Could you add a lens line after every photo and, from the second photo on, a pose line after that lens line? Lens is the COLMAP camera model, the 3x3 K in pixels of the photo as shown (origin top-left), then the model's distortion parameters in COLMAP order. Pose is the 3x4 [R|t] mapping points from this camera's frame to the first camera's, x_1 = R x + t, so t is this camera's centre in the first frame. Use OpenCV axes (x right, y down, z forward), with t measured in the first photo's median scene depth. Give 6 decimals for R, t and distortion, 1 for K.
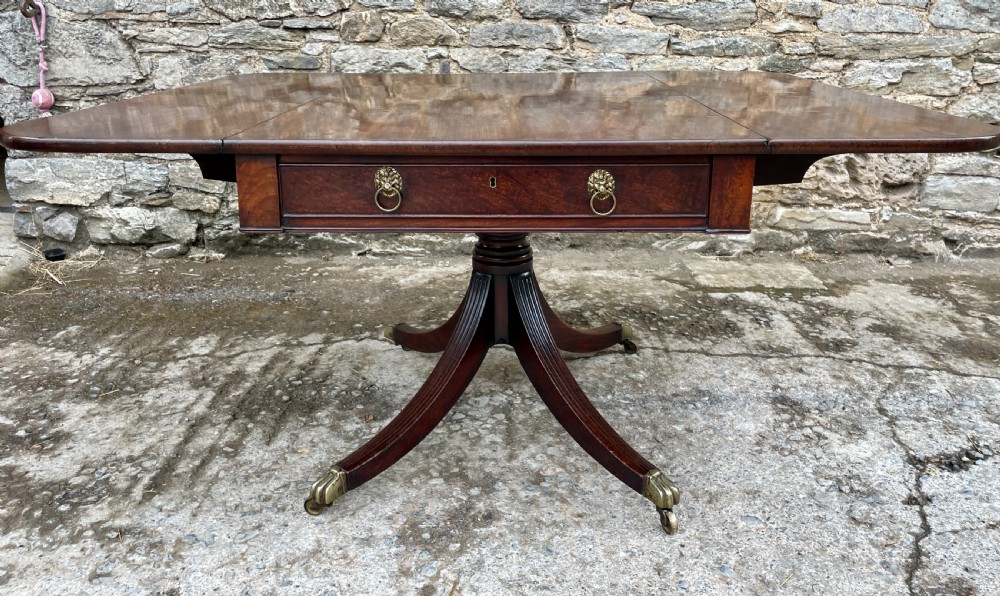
lens RADIAL K [[795.2, 0, 504.8], [0, 795.2, 210.1], [0, 0, 1]] dist [0.084548, -0.115130]
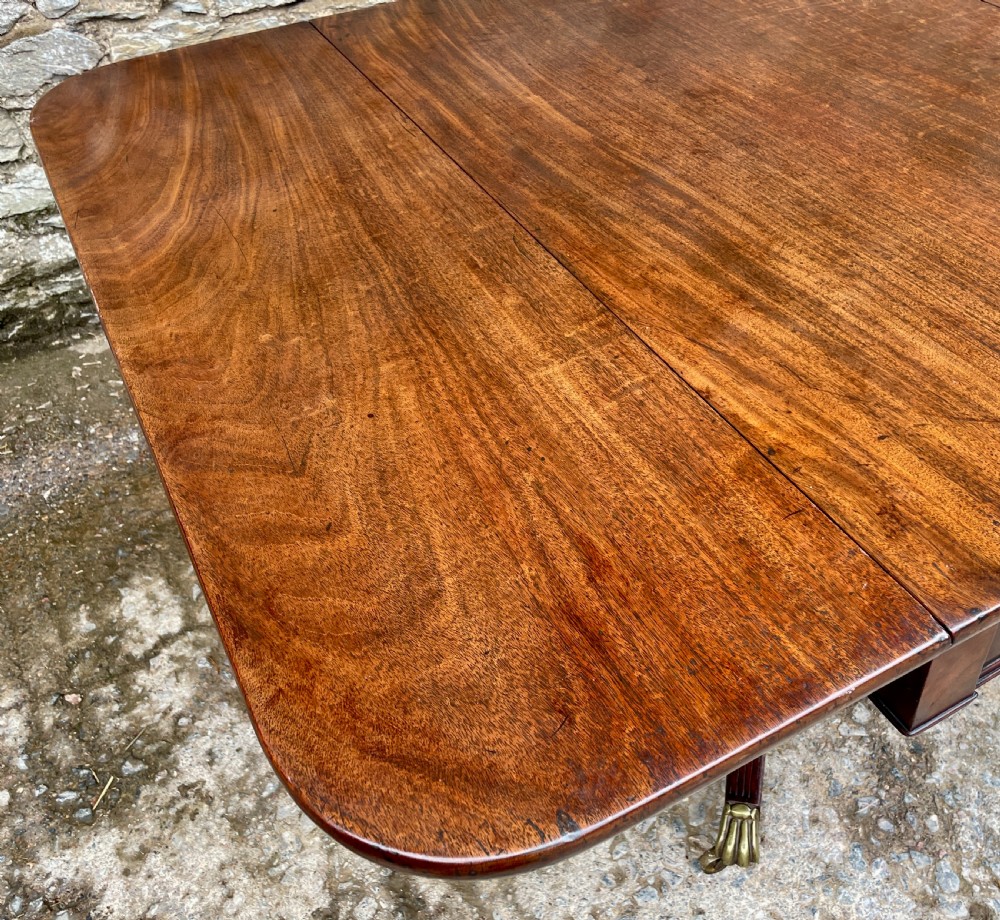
lens RADIAL K [[1009.8, 0, 580.2], [0, 1009.8, 435.5], [0, 0, 1]] dist [0.077920, -0.111662]
pose [[0.861442, -0.364896, 0.353225, -0.358318], [0.163017, 0.857394, 0.488160, -0.251032], [-0.480981, -0.362940, 0.798080, 0.375586]]
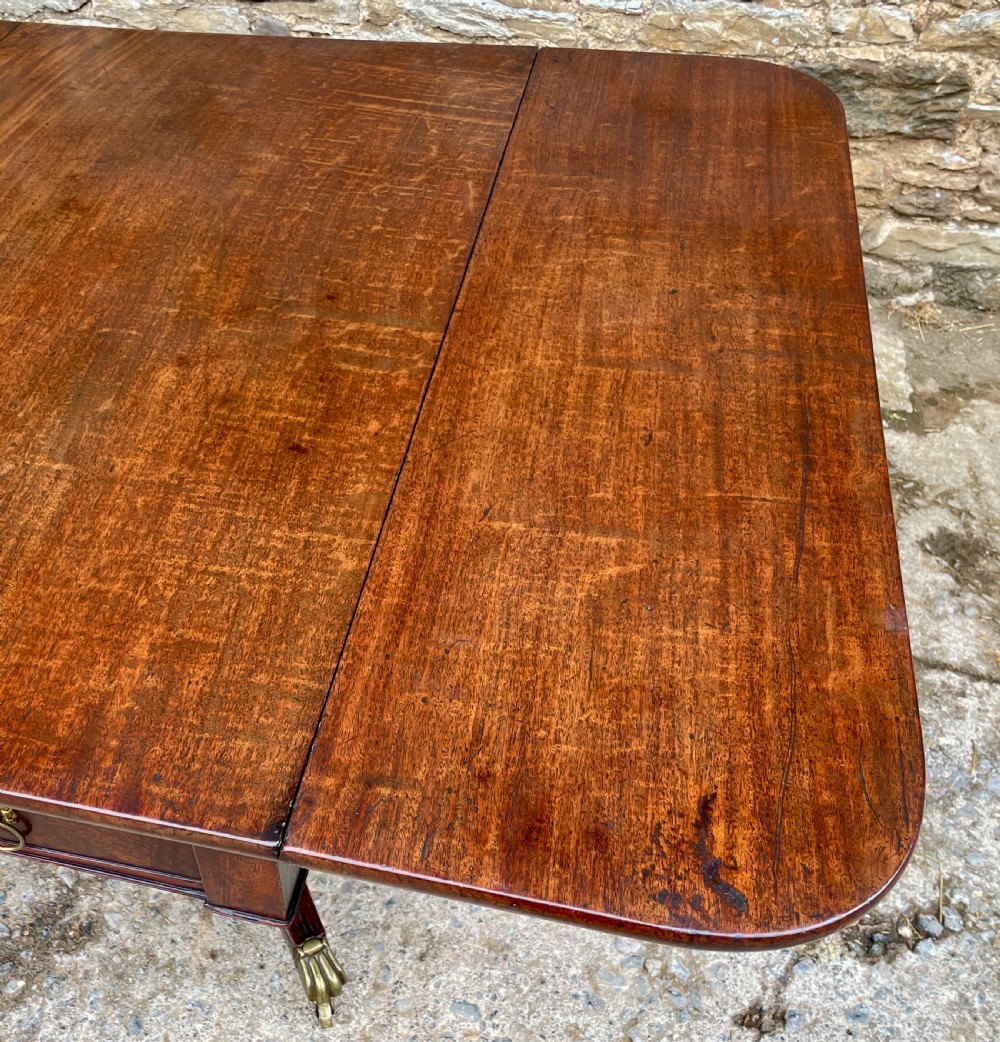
lens RADIAL K [[1092.8, 0, 355.5], [0, 1092.8, 538.6], [0, 0, 1]] dist [0.091053, -0.129479]
pose [[0.974049, 0.130433, -0.184972, 0.240690], [-0.015411, 0.853574, 0.520744, -0.286470], [0.225810, -0.504380, 0.833433, 0.312285]]
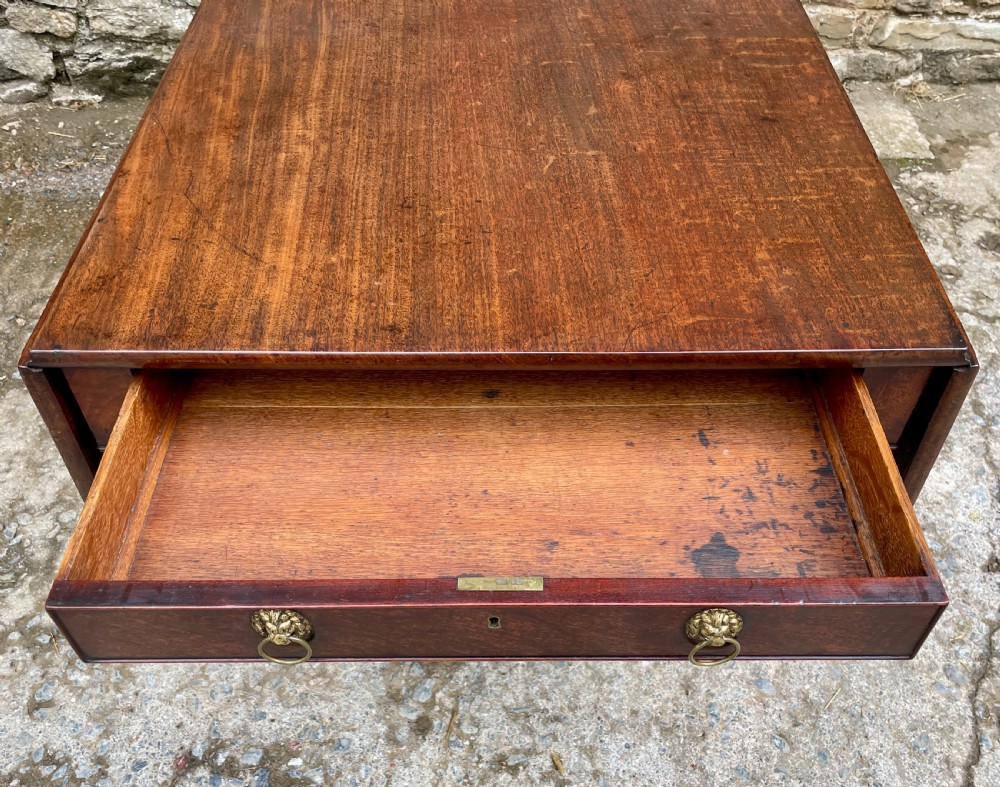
lens RADIAL K [[903.1, 0, 497.7], [0, 903.1, 433.9], [0, 0, 1]] dist [0.085767, -0.125808]
pose [[0.999869, -0.014788, 0.006638, -0.009755], [0.008587, 0.830568, 0.556851, -0.214441], [-0.013748, -0.556721, 0.830586, 0.221717]]
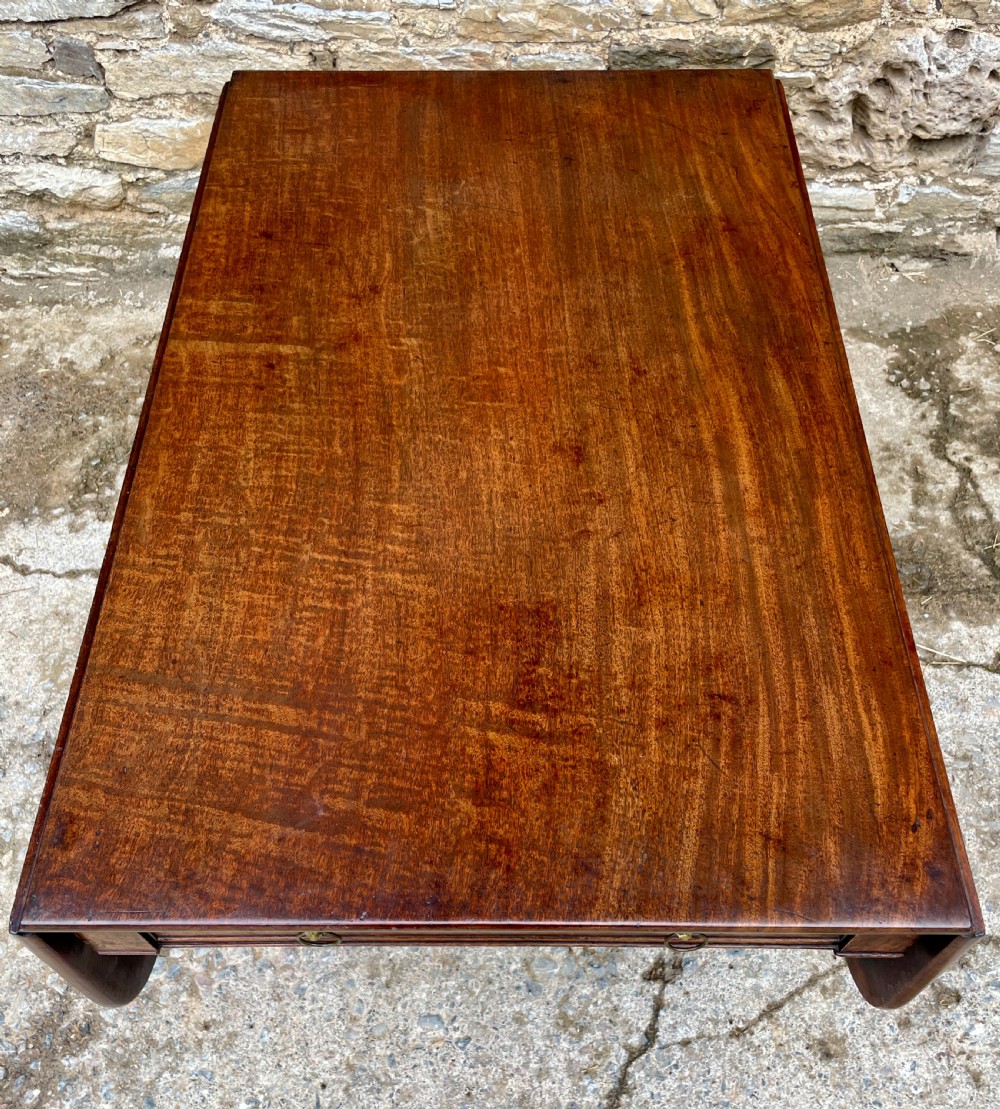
lens RADIAL K [[1043.7, 0, 505.0], [0, 1043.7, 631.8], [0, 0, 1]] dist [0.086880, -0.124254]
pose [[0.999801, -0.019906, -0.001330, 0.277725], [0.015318, 0.723219, 0.690448, -0.416812], [-0.012782, -0.690331, 0.723380, 0.381019]]
